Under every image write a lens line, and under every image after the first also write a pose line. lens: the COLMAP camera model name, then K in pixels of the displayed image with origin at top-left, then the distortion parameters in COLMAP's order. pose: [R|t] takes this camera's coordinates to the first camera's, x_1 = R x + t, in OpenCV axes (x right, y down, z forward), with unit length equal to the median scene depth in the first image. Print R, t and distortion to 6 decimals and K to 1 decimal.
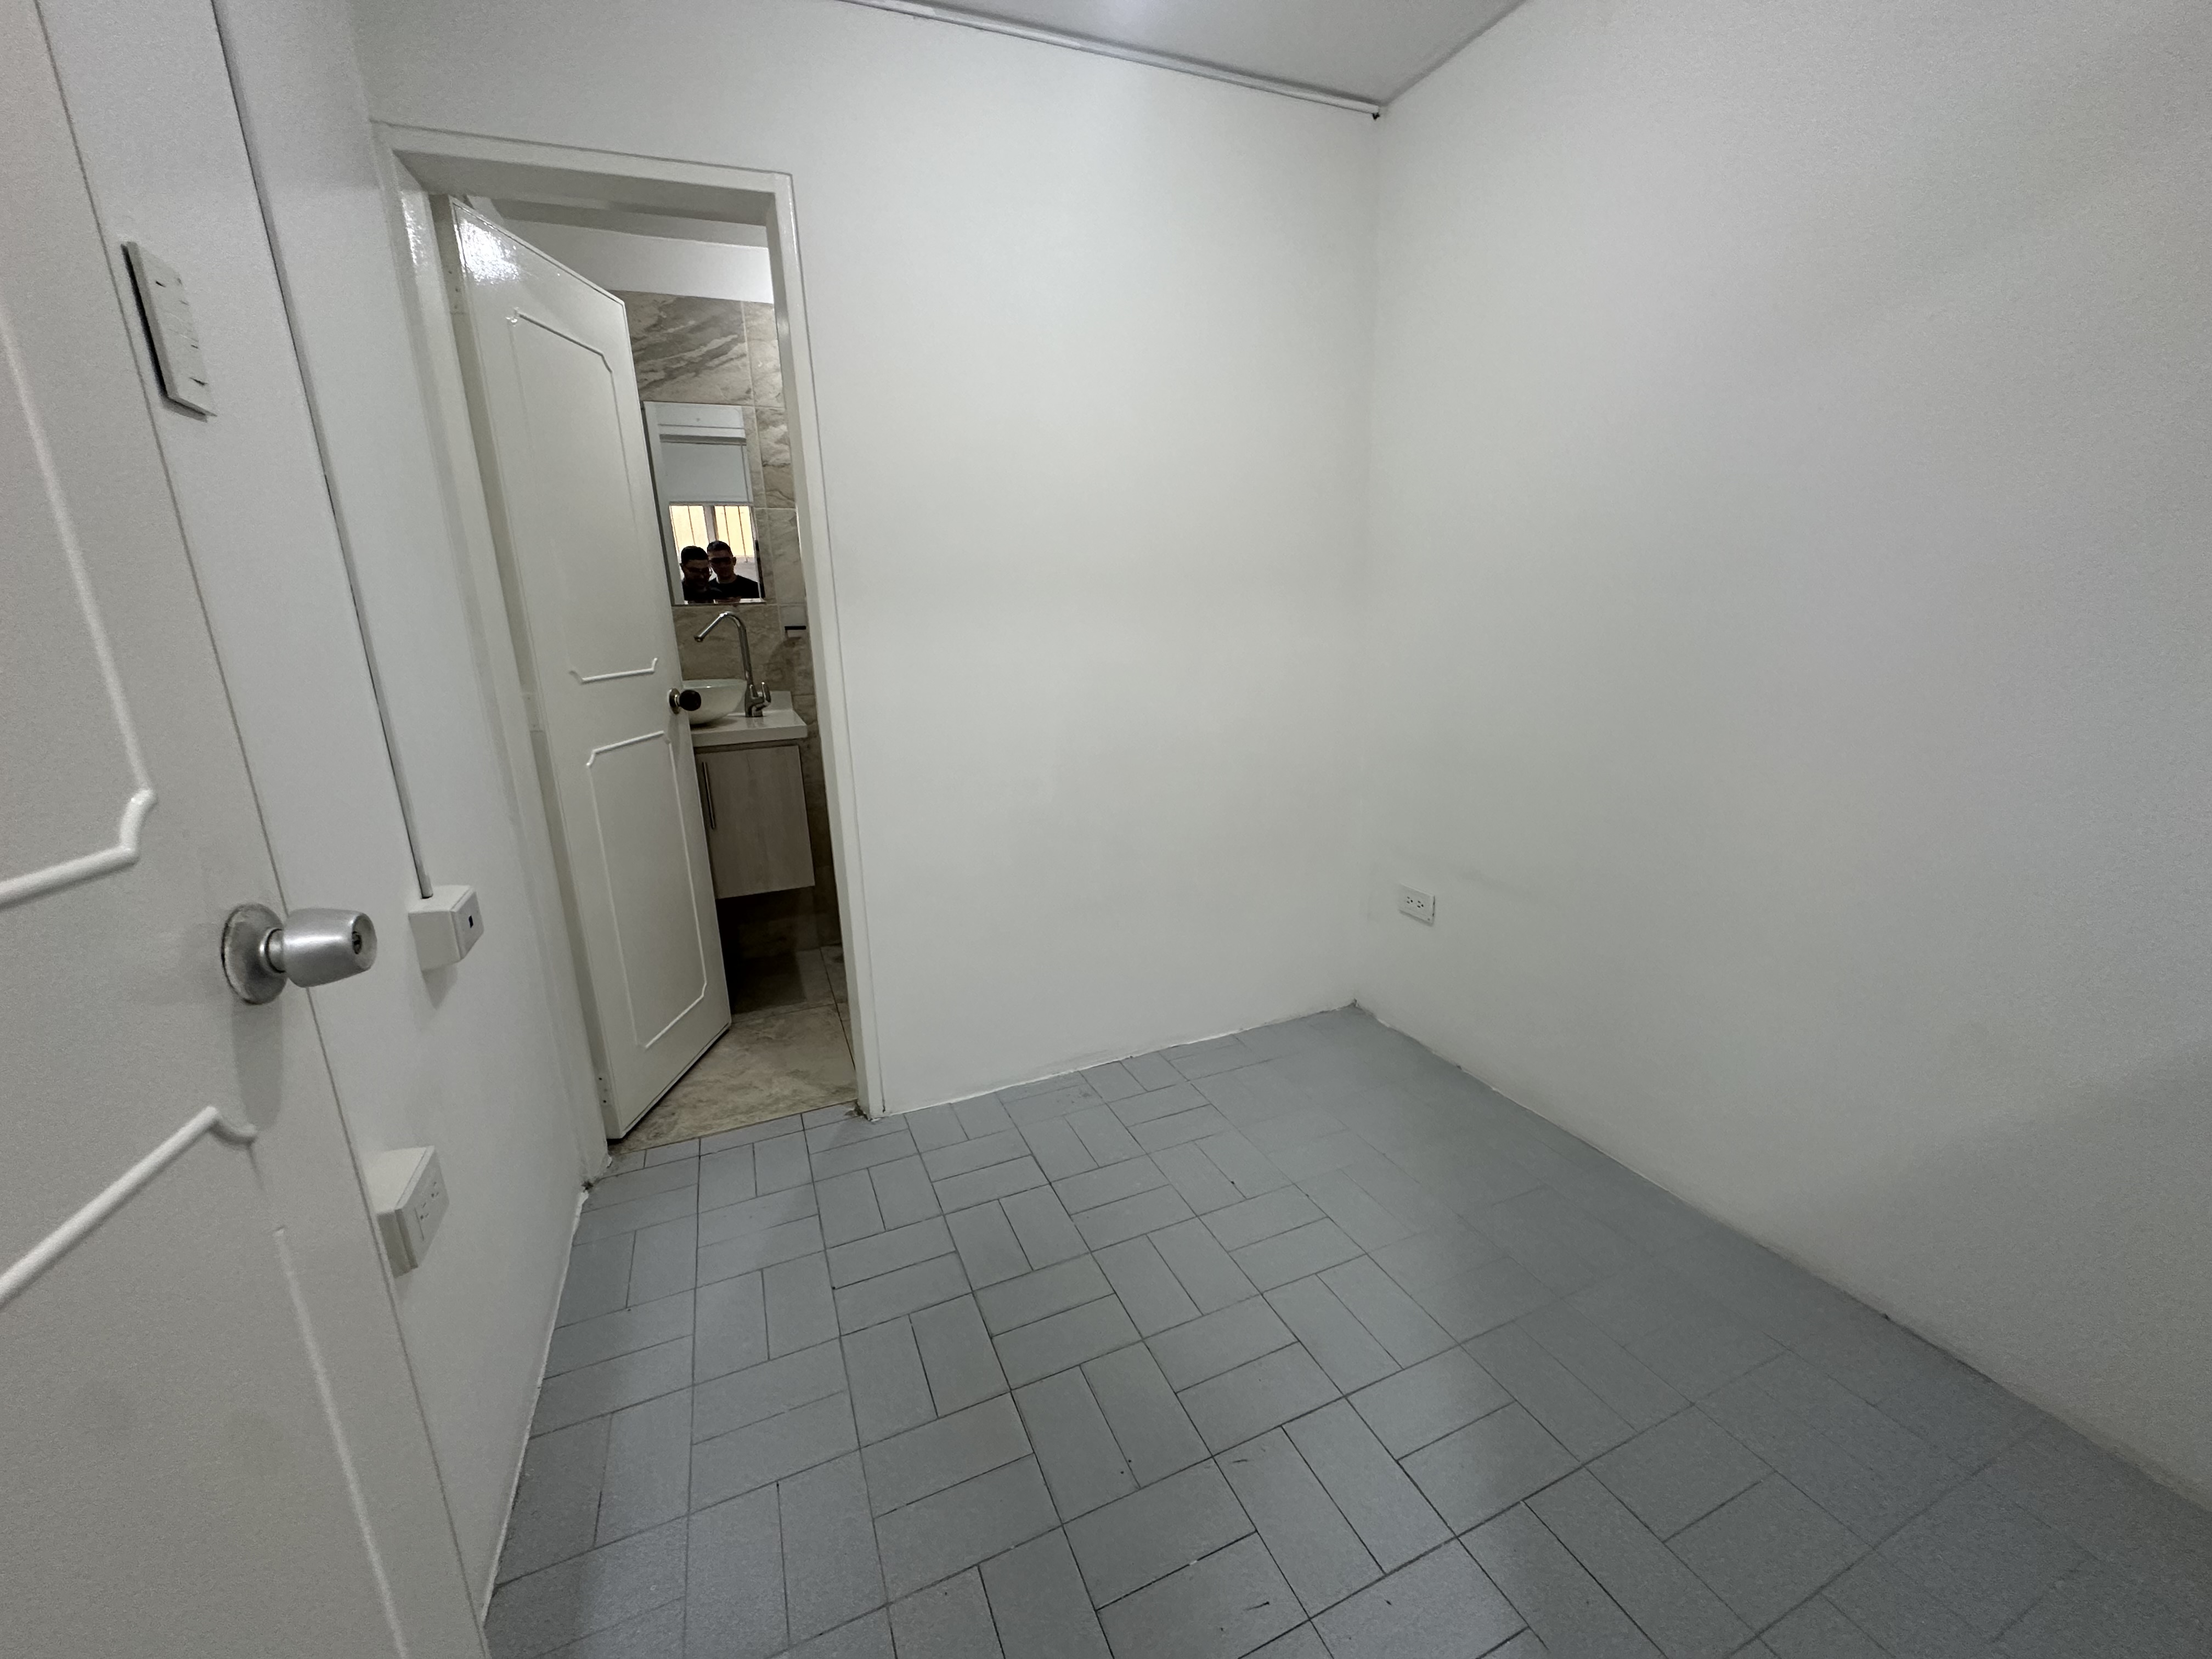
lens RADIAL K [[884.0, 0, 1106.0], [0, 884.0, 829.5], [0, 0, 1]] dist [-0.003076, 0.000155]
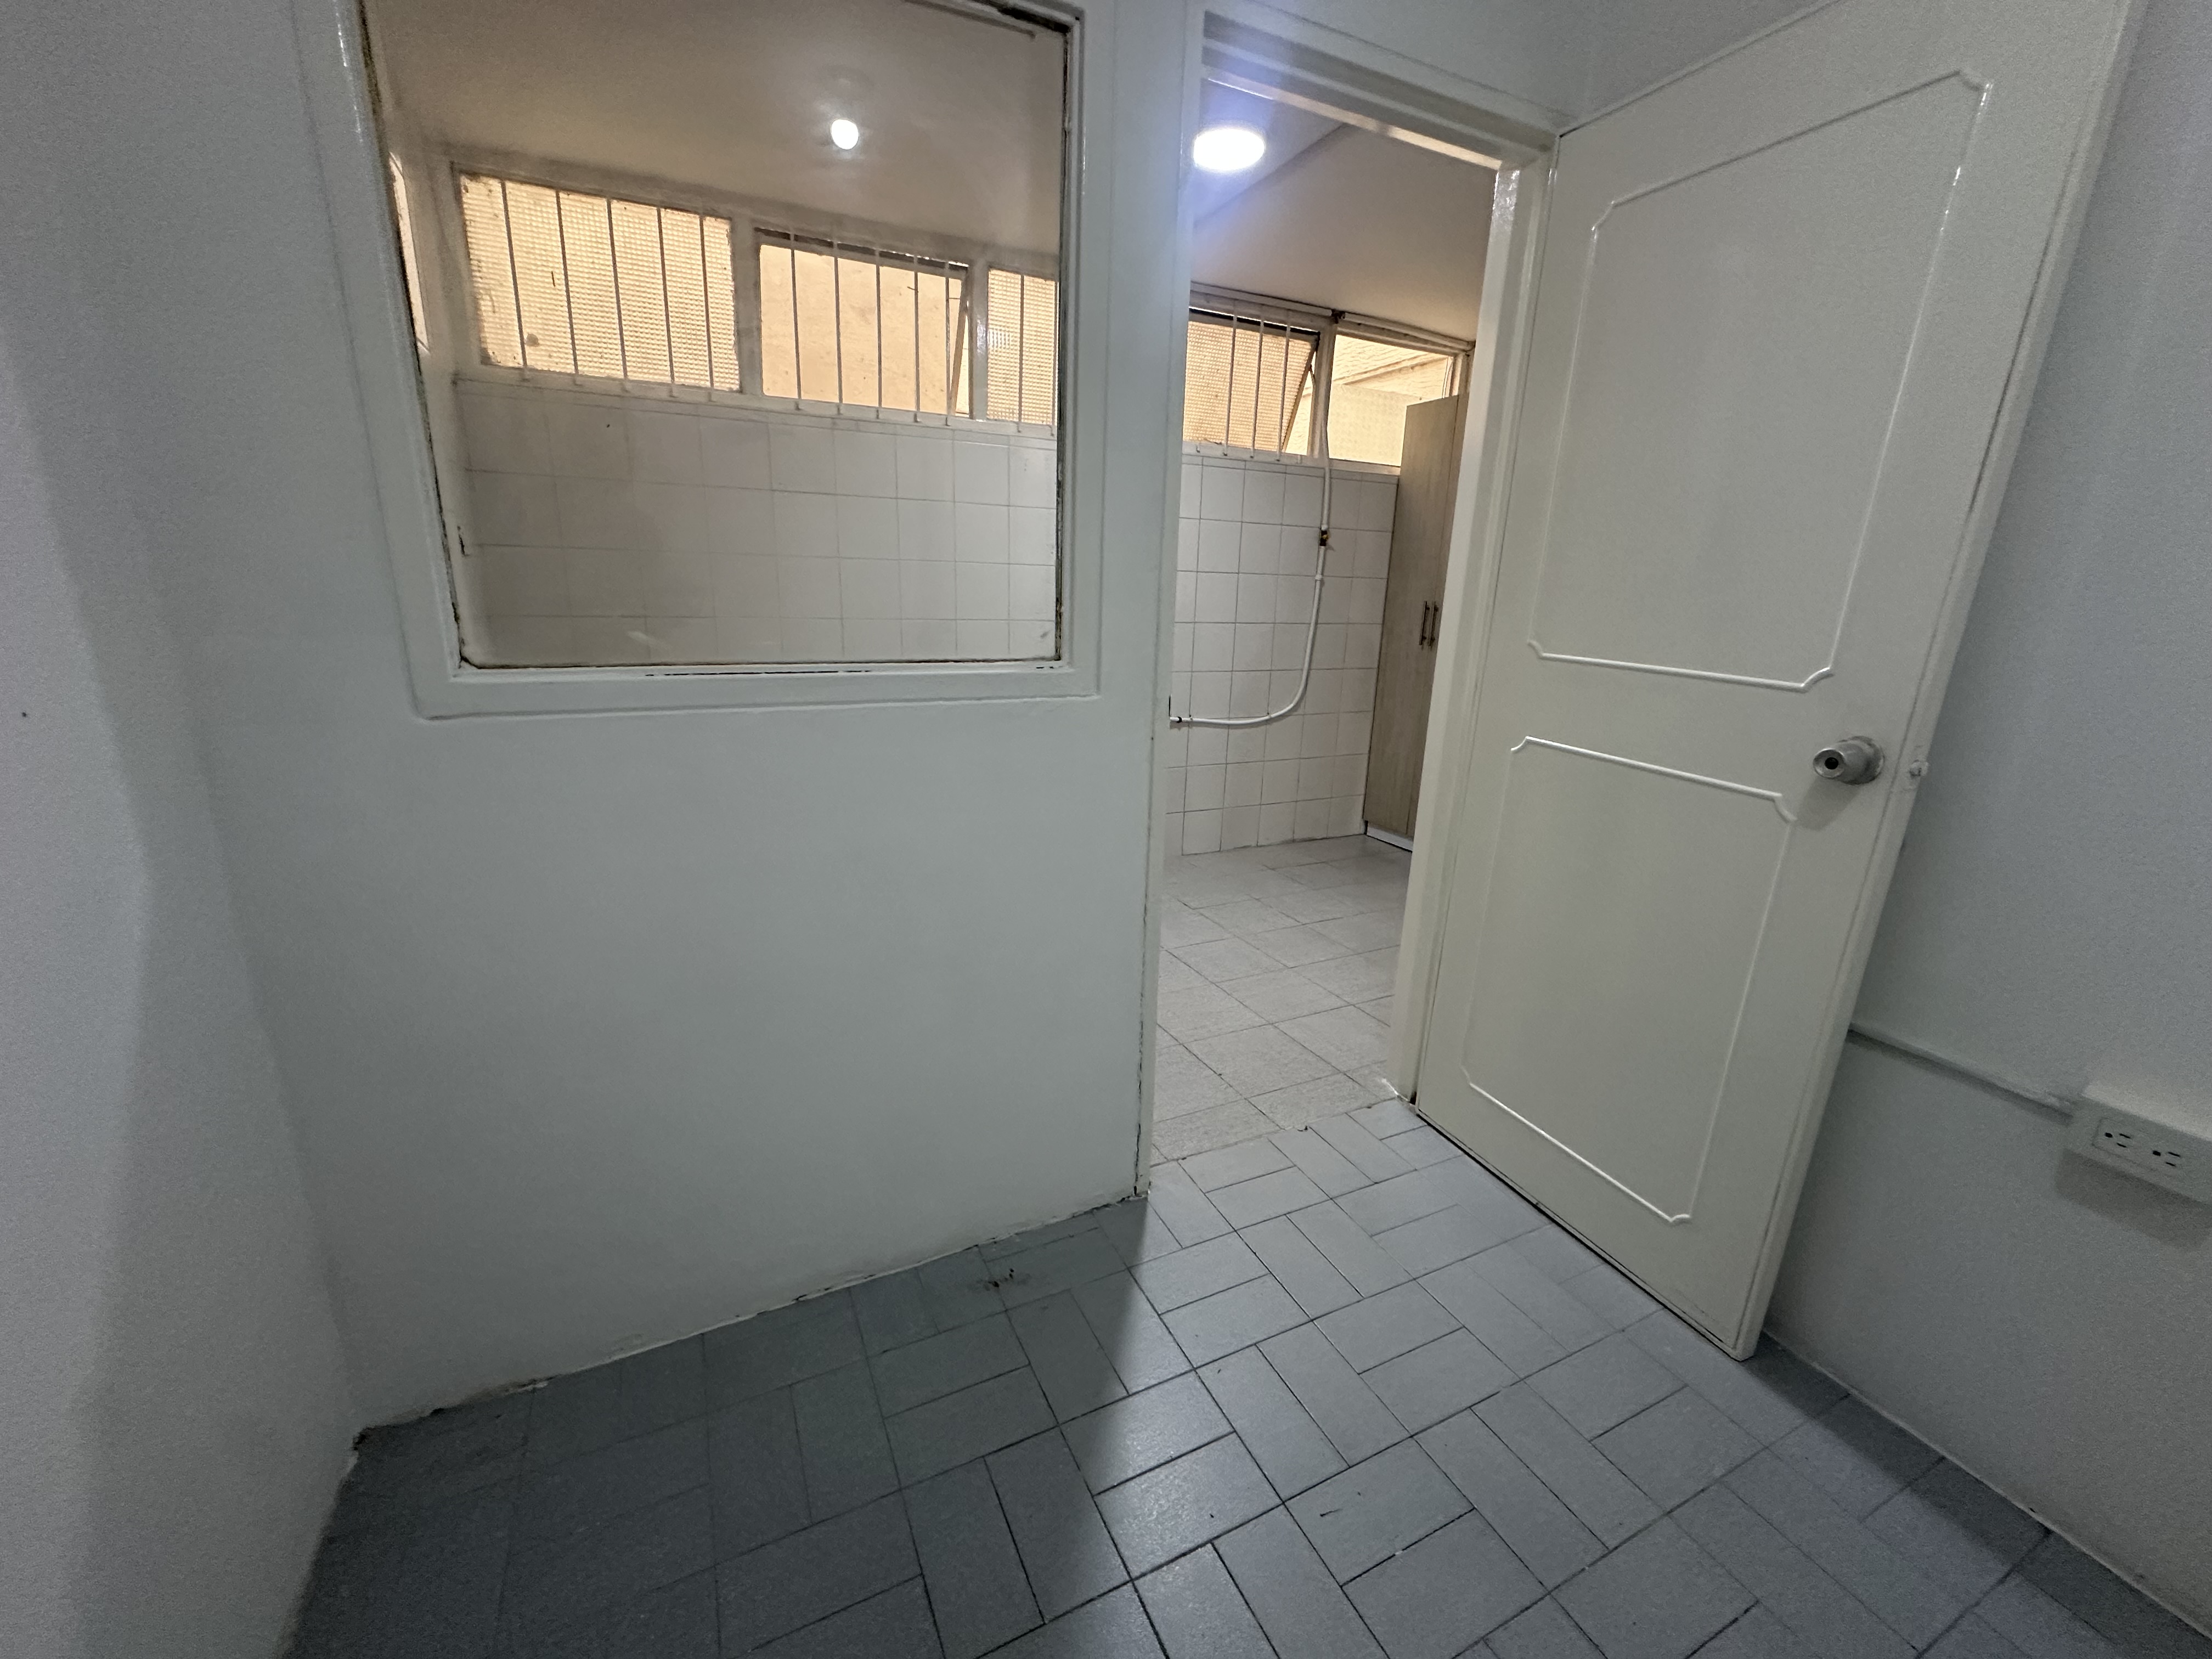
lens RADIAL K [[884.0, 0, 1106.0], [0, 884.0, 829.5], [0, 0, 1]] dist [-0.003076, 0.000155]
pose [[-0.999118, 0.018581, -0.037658, 0.262110], [-0.002339, 0.870755, 0.491711, -0.223620], [0.041927, 0.491365, -0.869944, 0.871228]]
